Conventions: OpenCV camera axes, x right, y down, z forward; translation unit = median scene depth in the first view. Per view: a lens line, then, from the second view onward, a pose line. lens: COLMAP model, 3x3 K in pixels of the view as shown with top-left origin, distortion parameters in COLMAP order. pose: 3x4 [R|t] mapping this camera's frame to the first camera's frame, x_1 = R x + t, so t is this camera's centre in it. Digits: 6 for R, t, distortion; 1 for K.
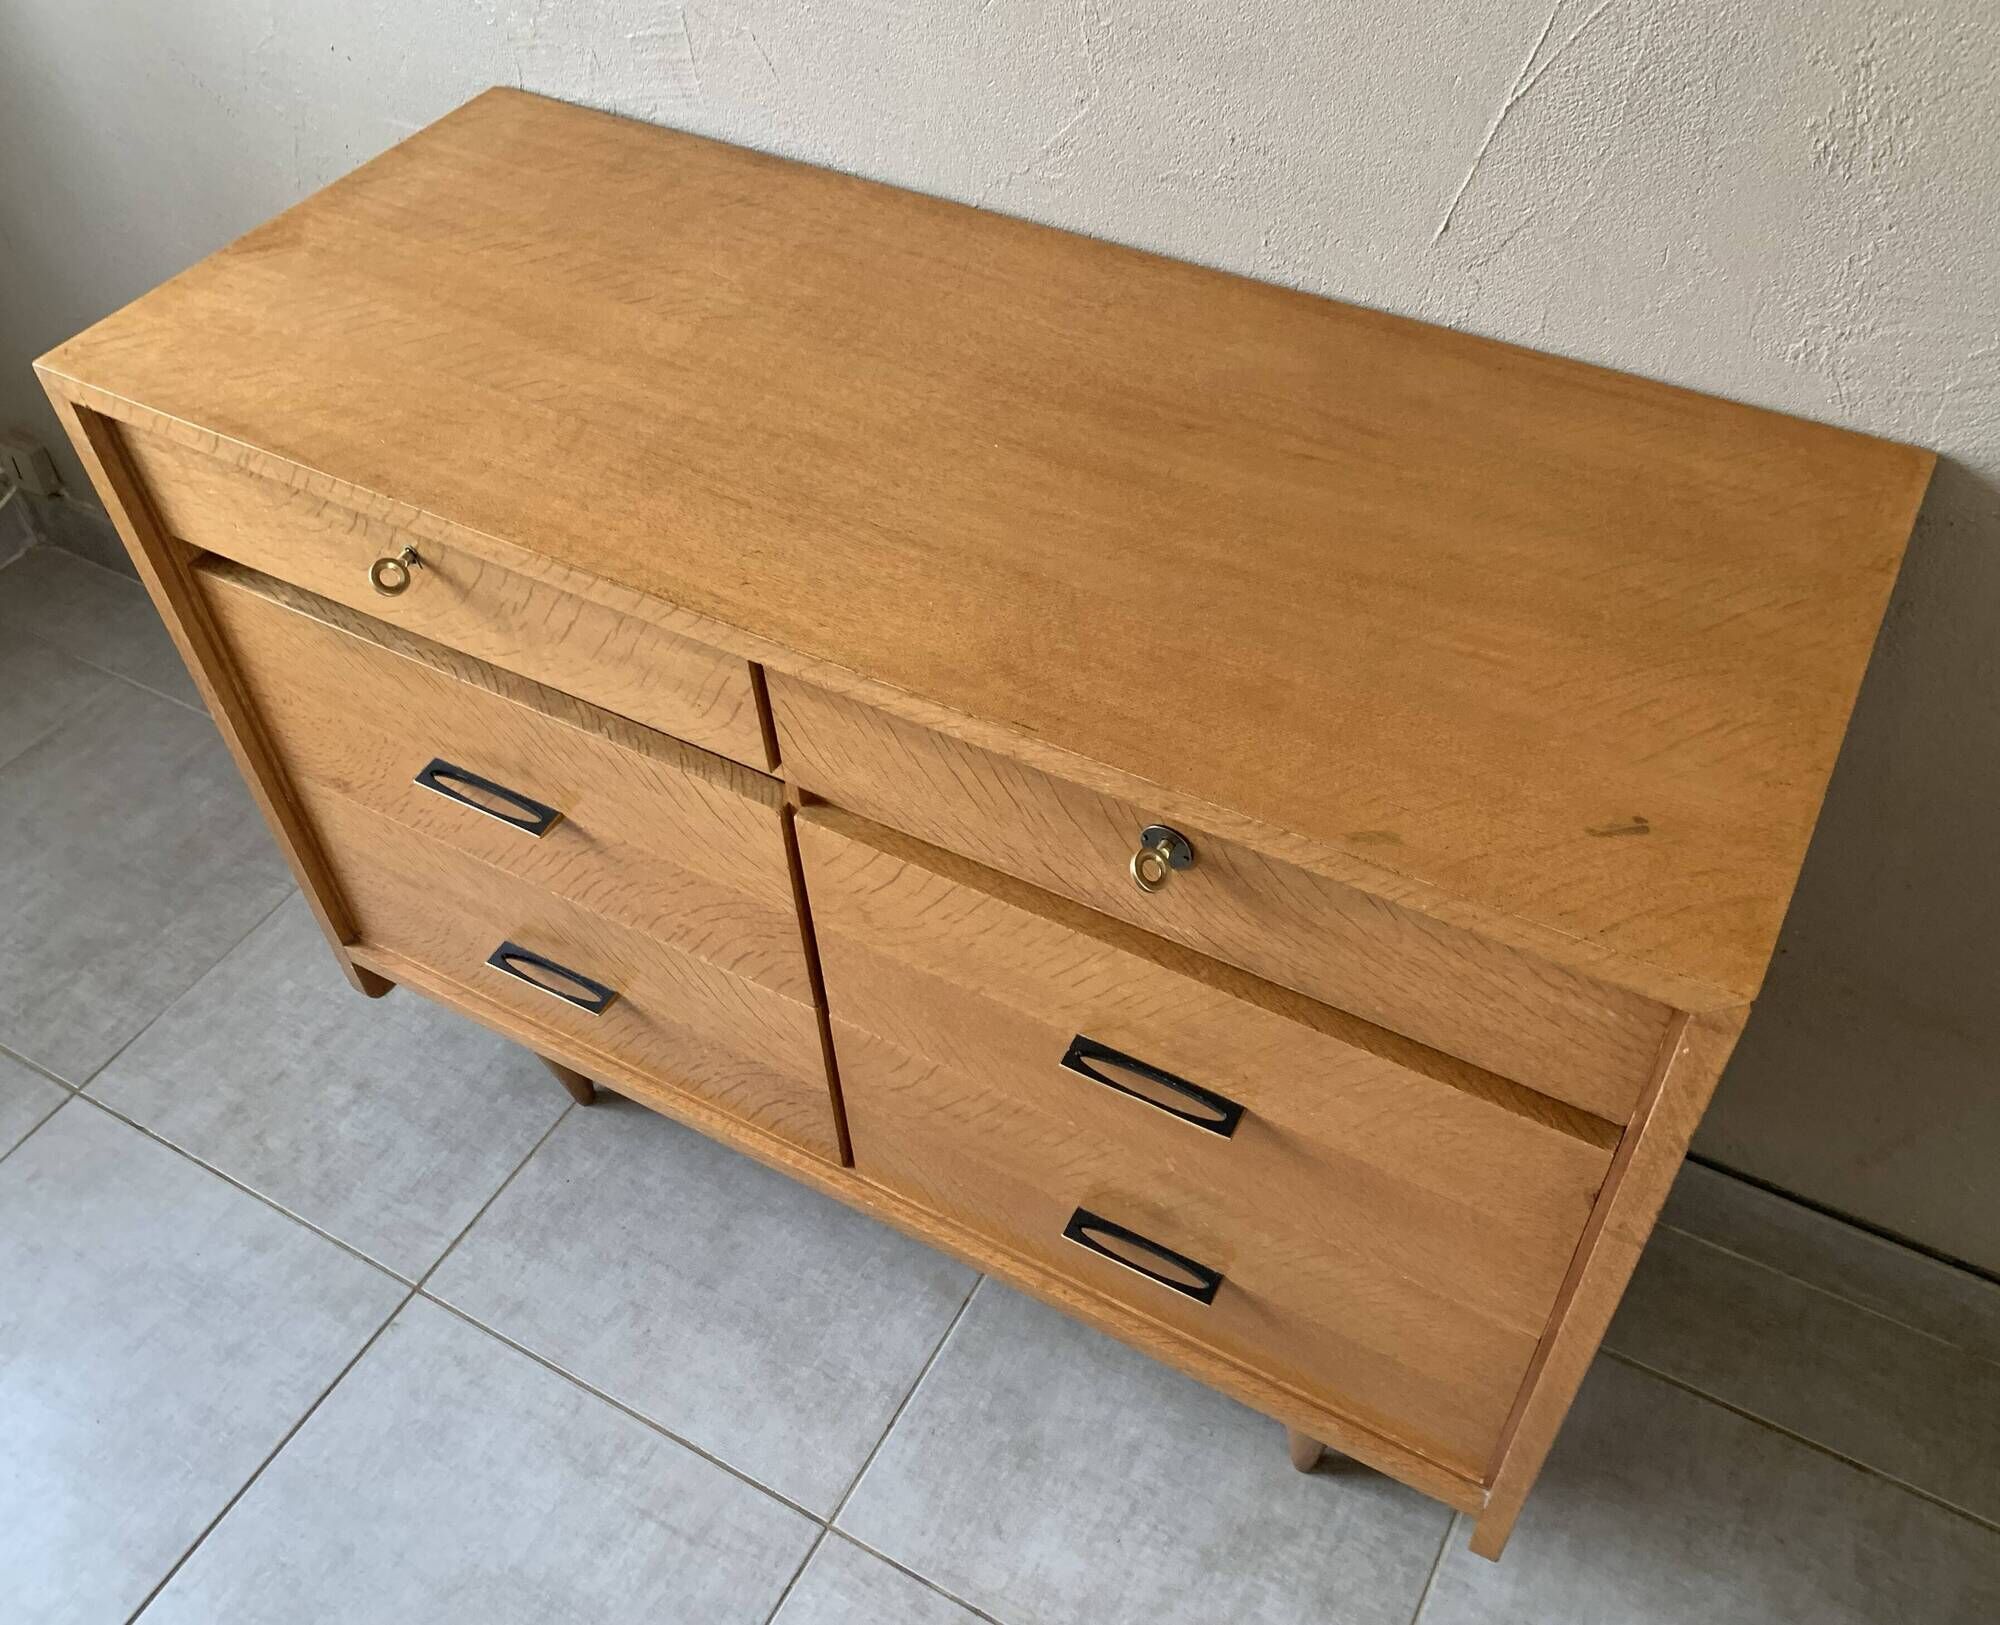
lens RADIAL K [[1733.2, 0, 1048.7], [0, 1733.2, 815.6], [0, 0, 1]] dist [0.055028, -0.087281]
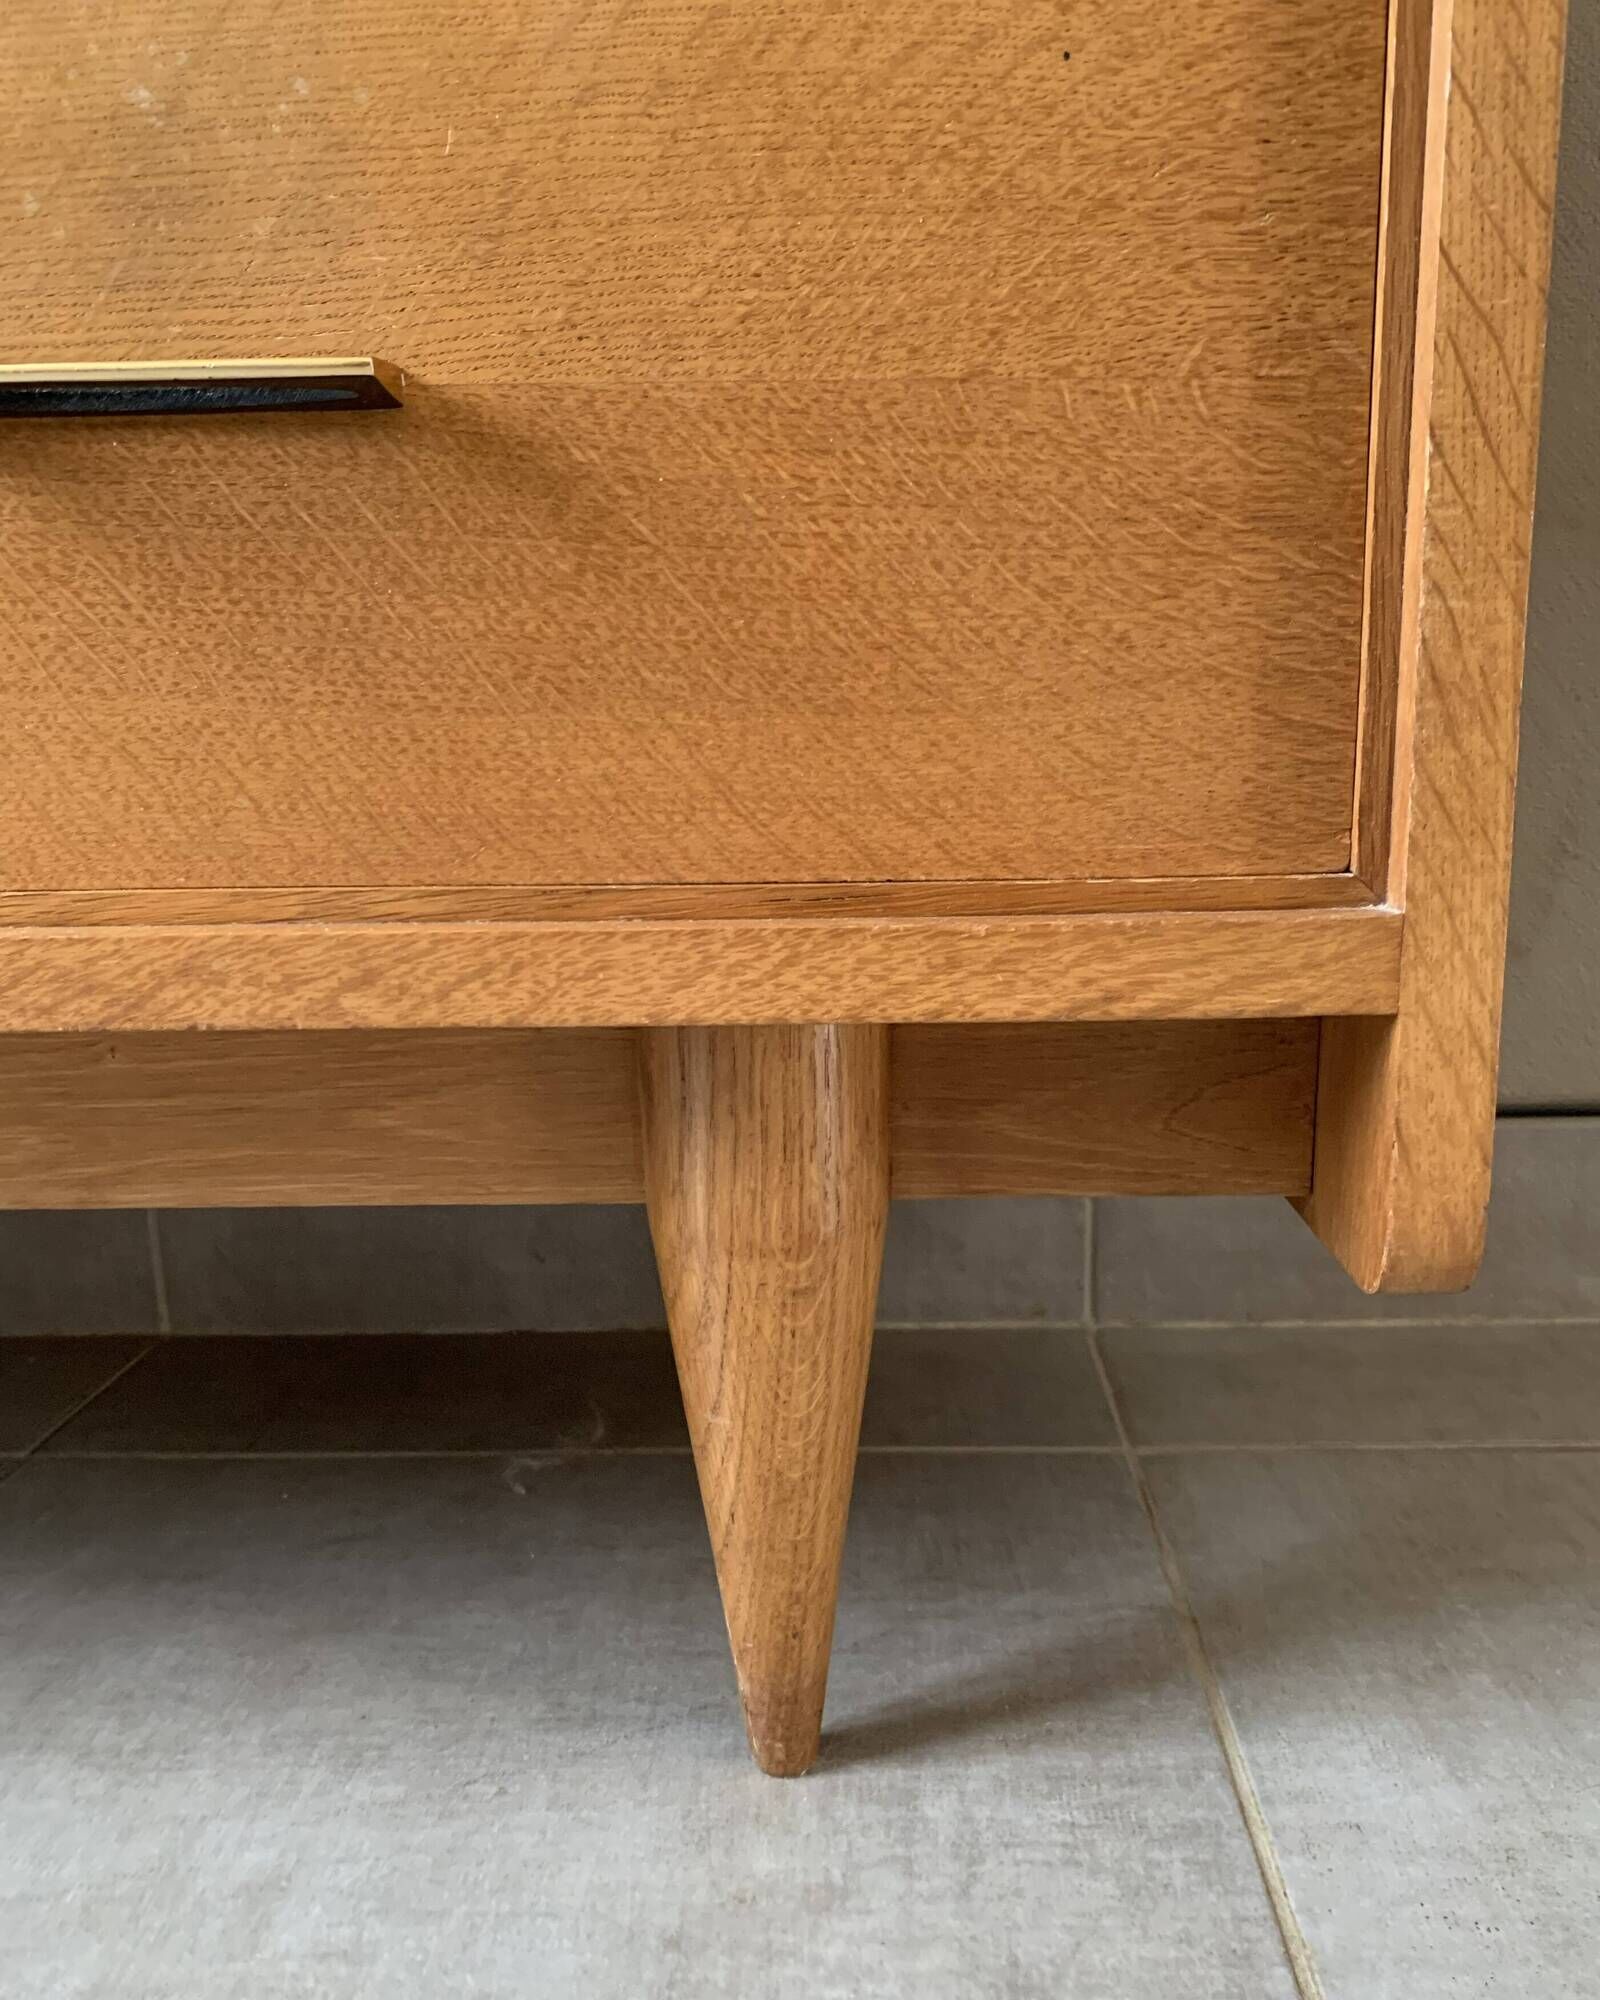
lens RADIAL K [[1733.2, 0, 861.6], [0, 1733.2, 1095.4], [0, 0, 1]] dist [0.055028, -0.087281]
pose [[0.889124, -0.093884, 0.447934, 0.020627], [0.336092, 0.798266, -0.499813, 0.495228], [-0.310646, 0.594943, 0.741311, 0.744562]]
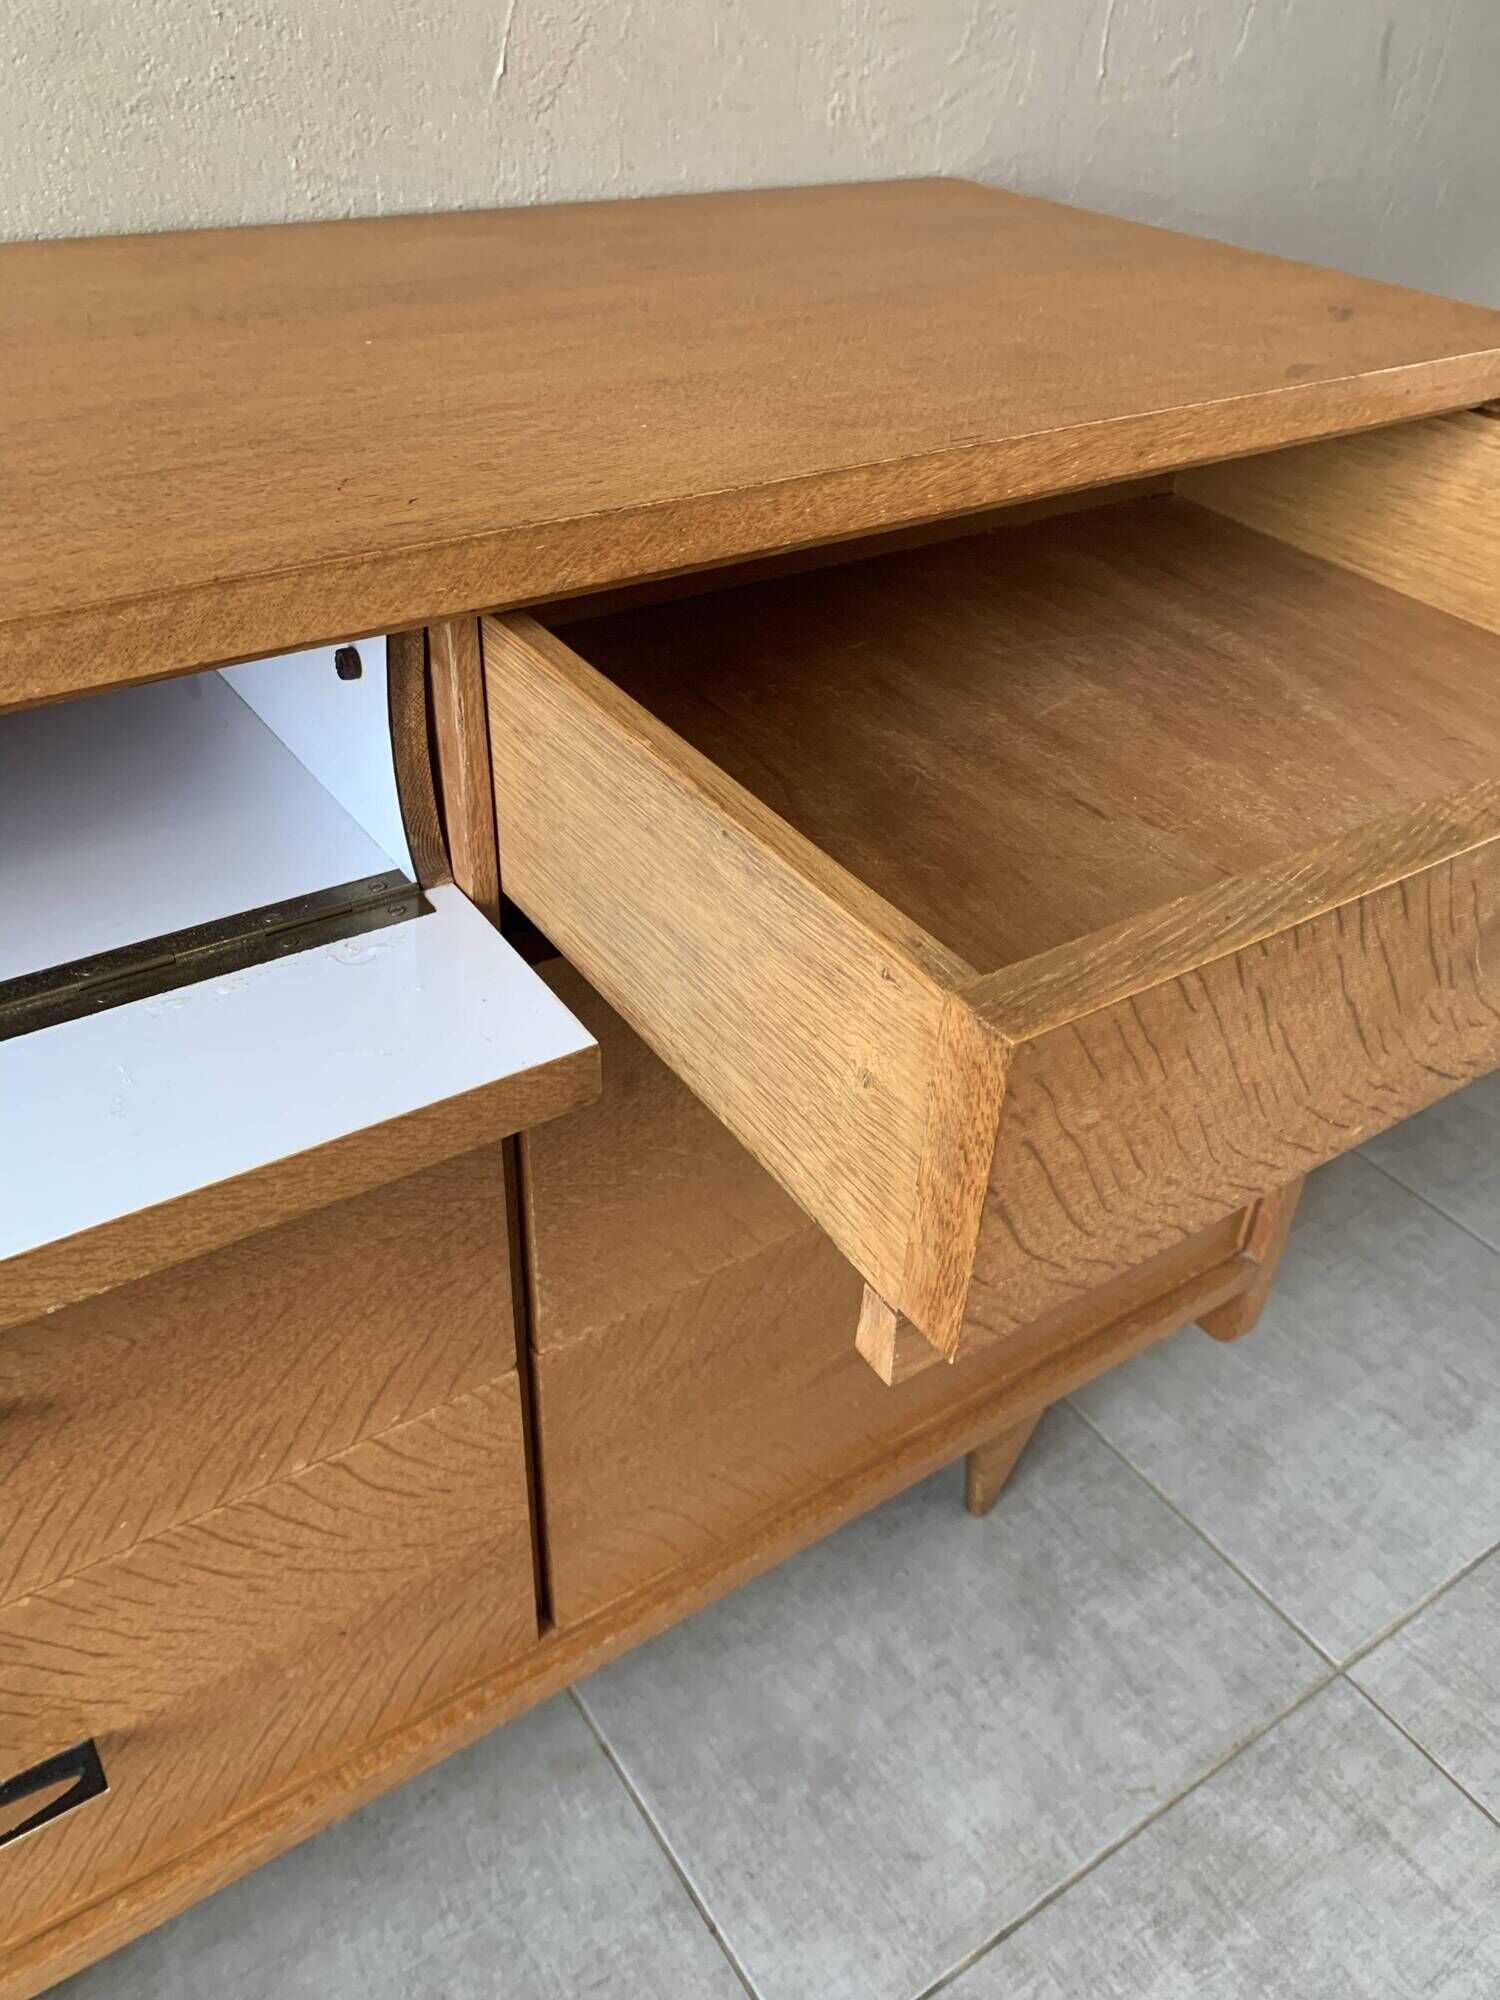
lens RADIAL K [[1544.8, 0, 753.4], [0, 1544.8, 973.0], [0, 0, 1]] dist [0.010715, -0.012307]
pose [[0.460127, -0.485348, 0.743452, -0.404519], [0.618353, 0.776066, 0.123937, -0.010614], [-0.637121, 0.402689, 0.657205, 0.496743]]
